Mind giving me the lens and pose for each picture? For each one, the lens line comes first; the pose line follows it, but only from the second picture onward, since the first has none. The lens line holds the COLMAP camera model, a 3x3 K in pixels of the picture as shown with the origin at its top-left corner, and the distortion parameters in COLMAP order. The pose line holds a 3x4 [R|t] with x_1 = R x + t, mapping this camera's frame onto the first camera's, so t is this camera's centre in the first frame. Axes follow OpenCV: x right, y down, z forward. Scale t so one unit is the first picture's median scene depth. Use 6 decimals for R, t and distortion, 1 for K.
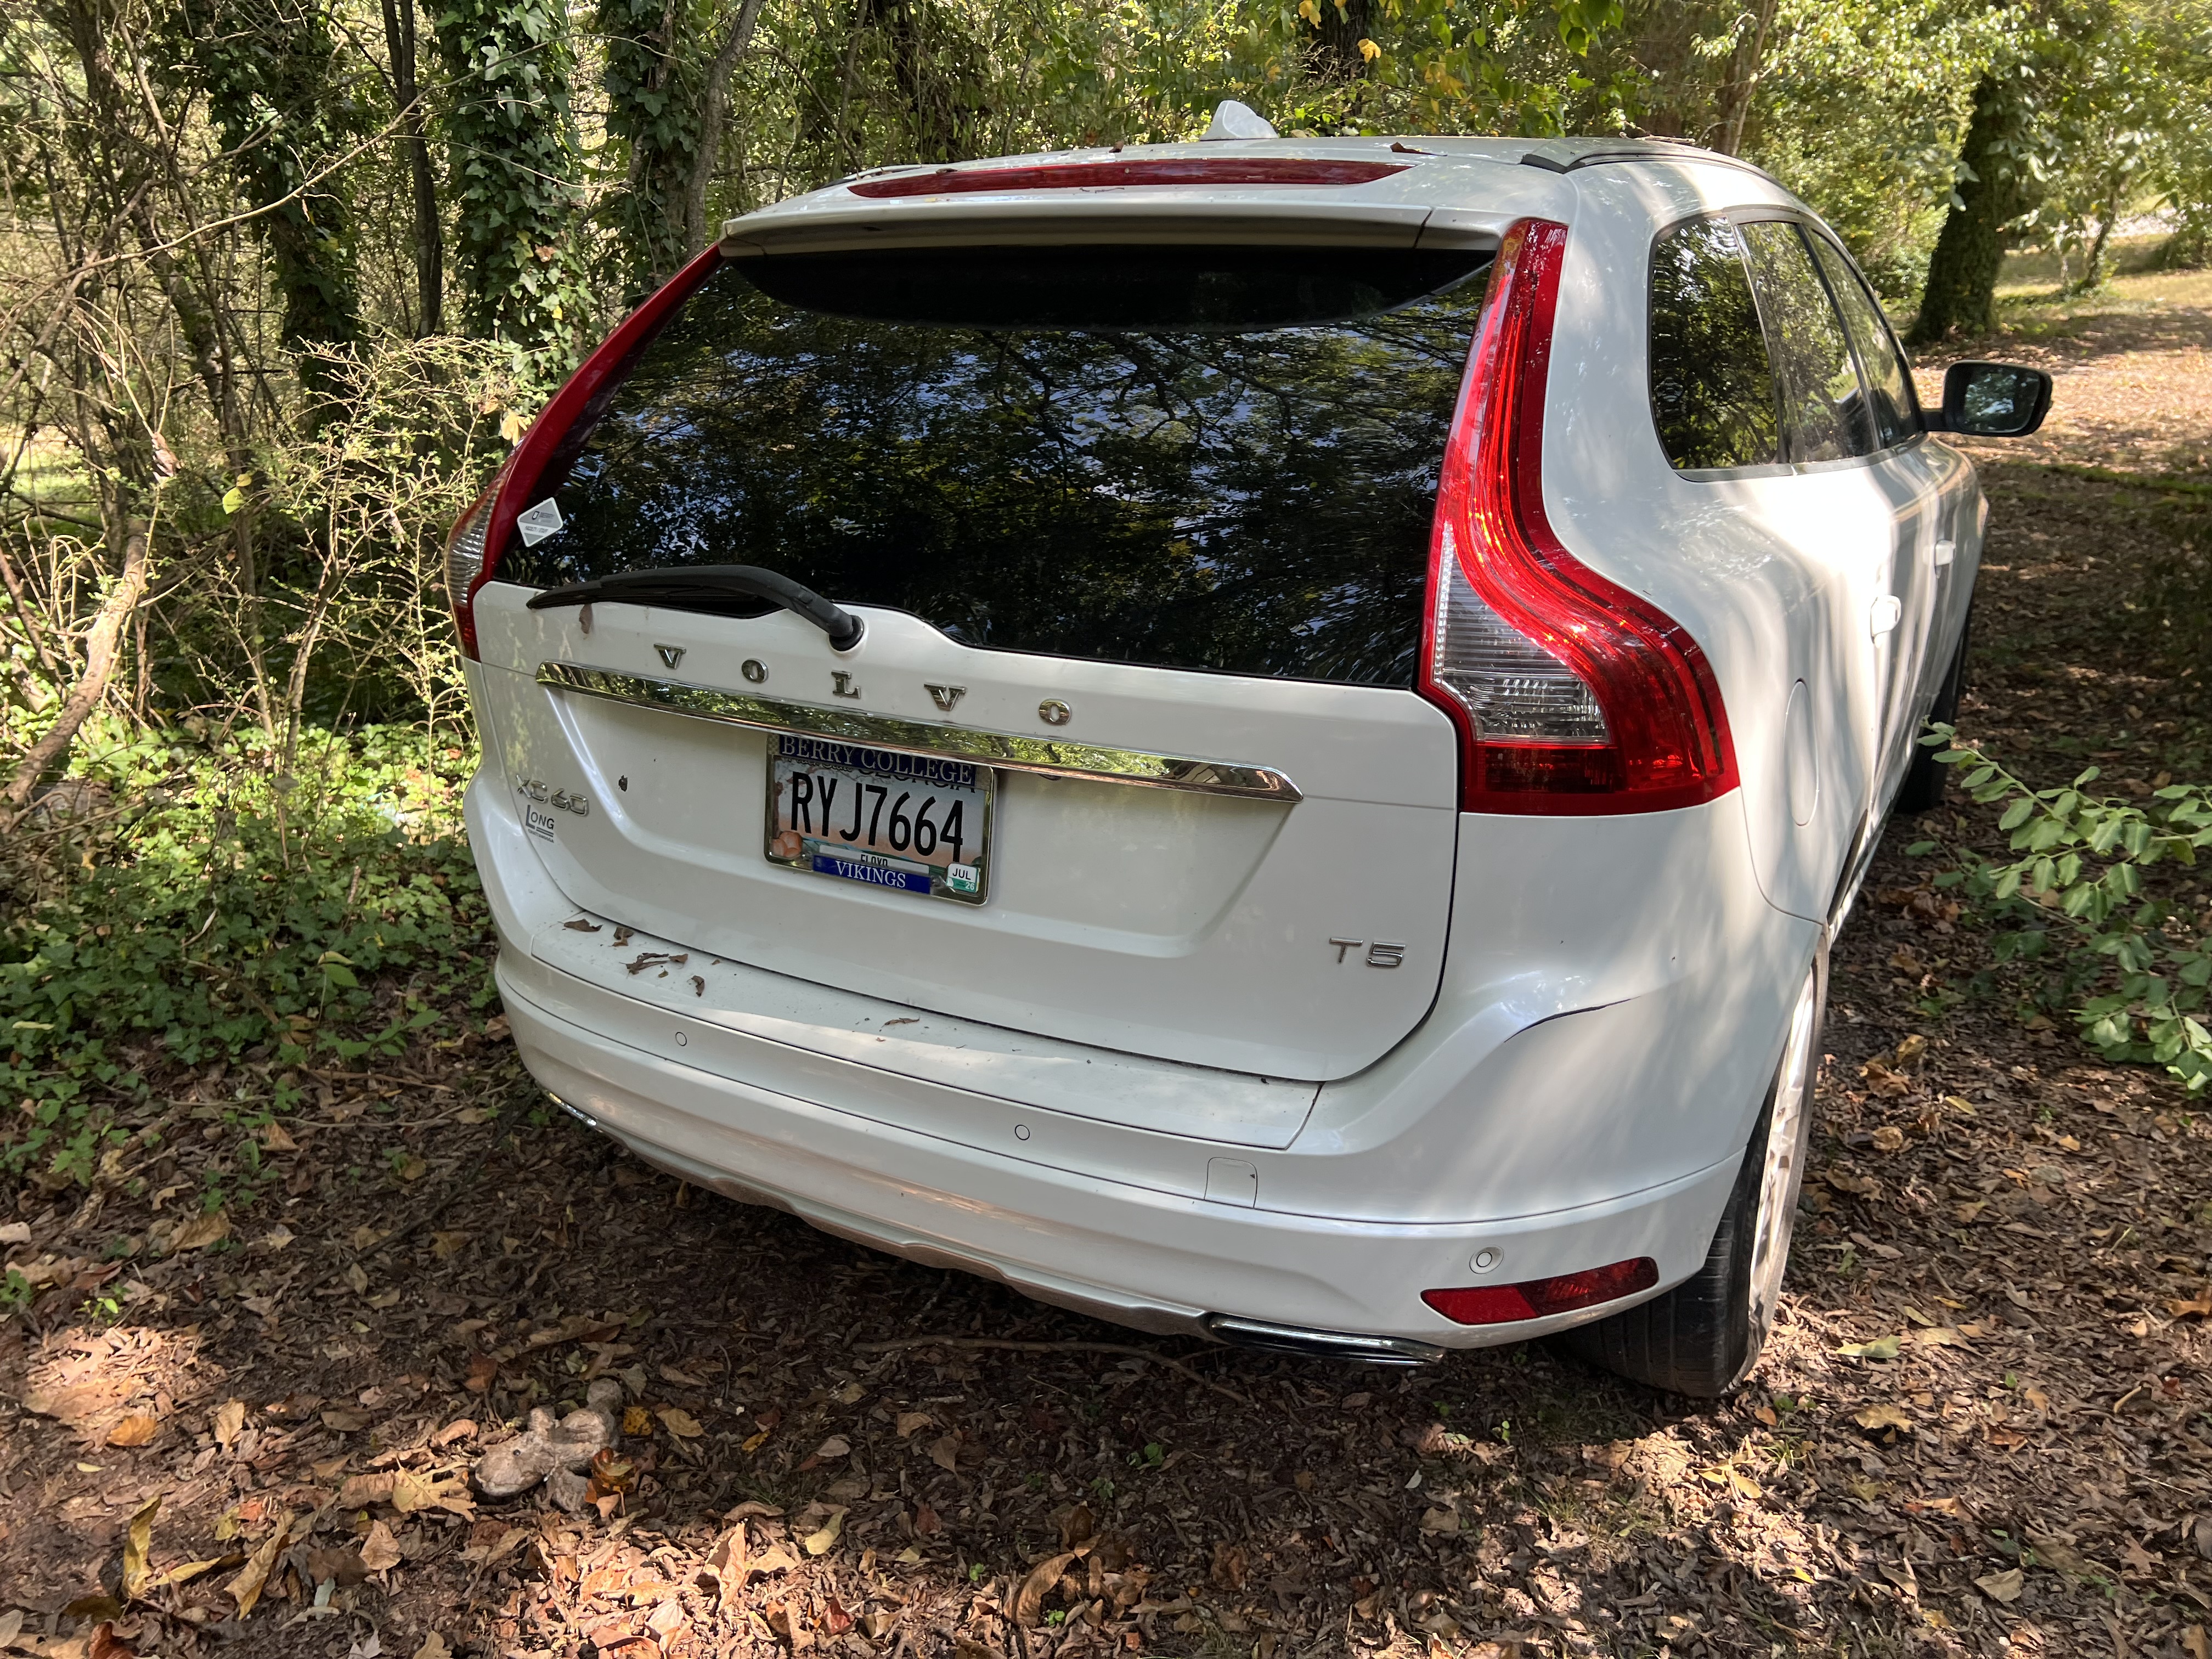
lens RADIAL K [[1712.2, 0, 1115.2], [0, 1712.2, 829.1], [0, 0, 1]] dist [0.060398, -0.044187]
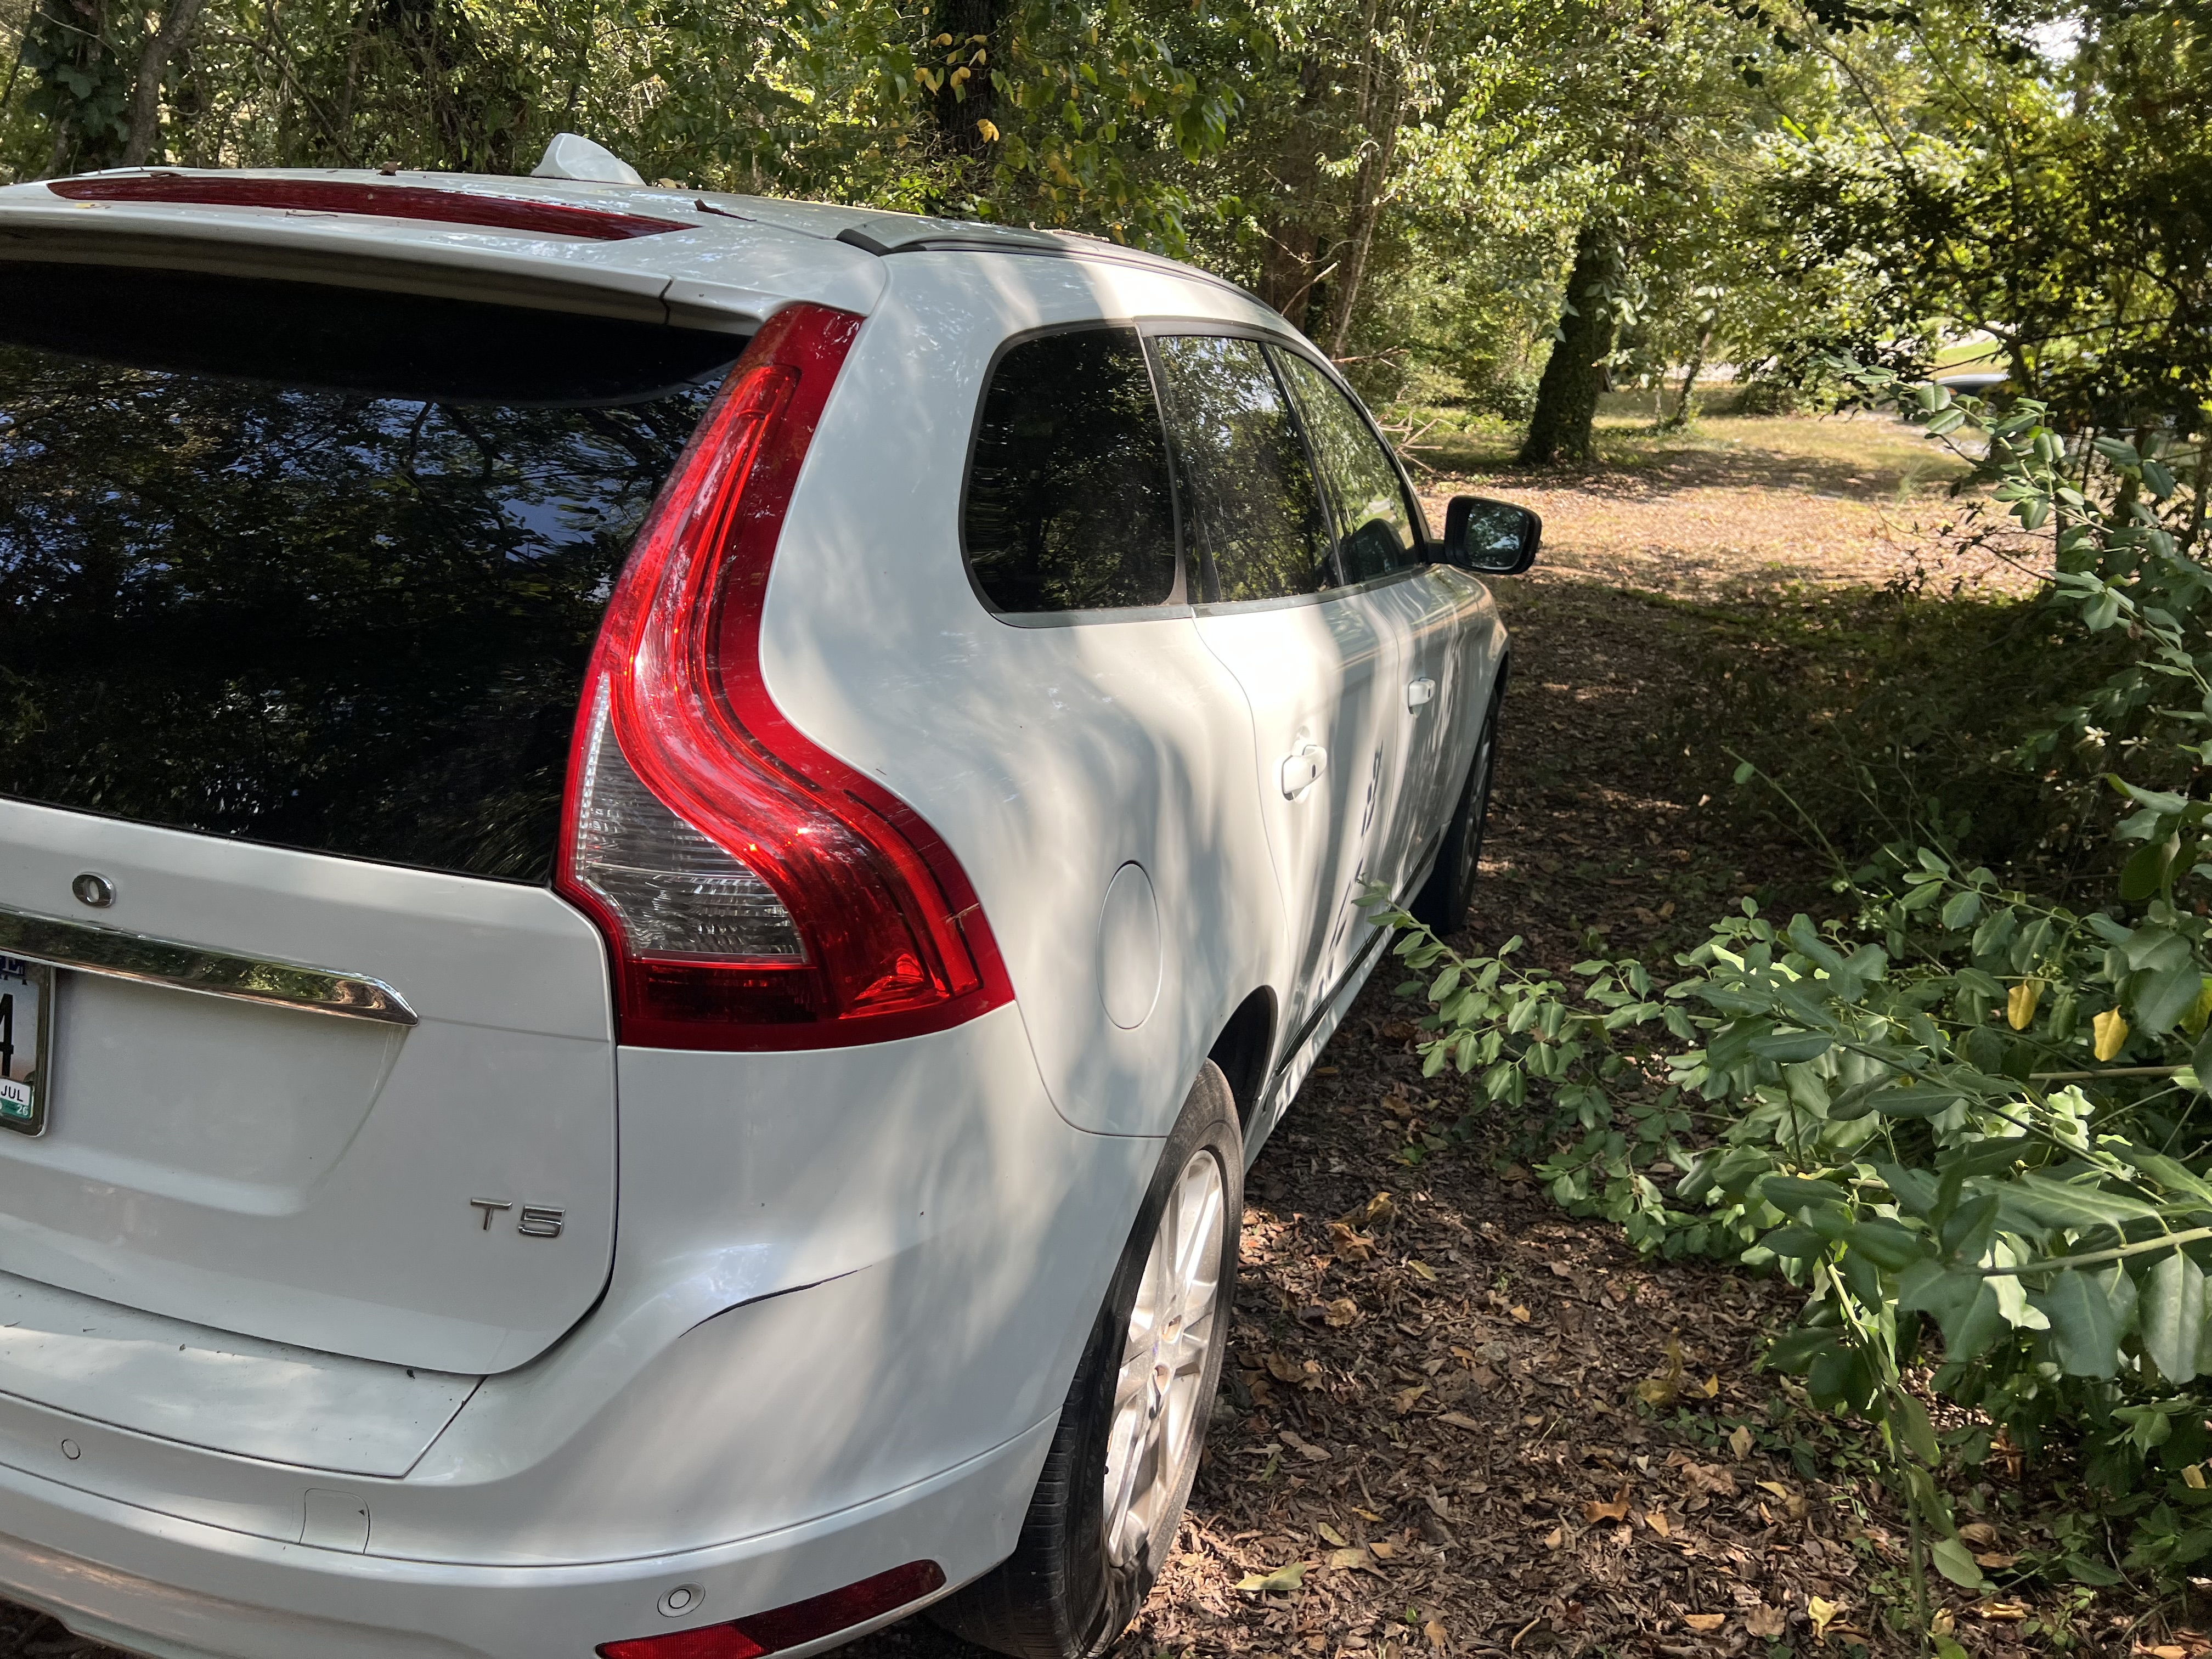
lens RADIAL K [[1712.2, 0, 1095.4], [0, 1712.2, 839.2], [0, 0, 1]] dist [0.060398, -0.044187]
pose [[0.982664, 0.033679, 0.182310, 0.143706], [-0.027850, 0.999019, -0.034440, -0.044344], [-0.183291, 0.028766, 0.982638, 0.104759]]
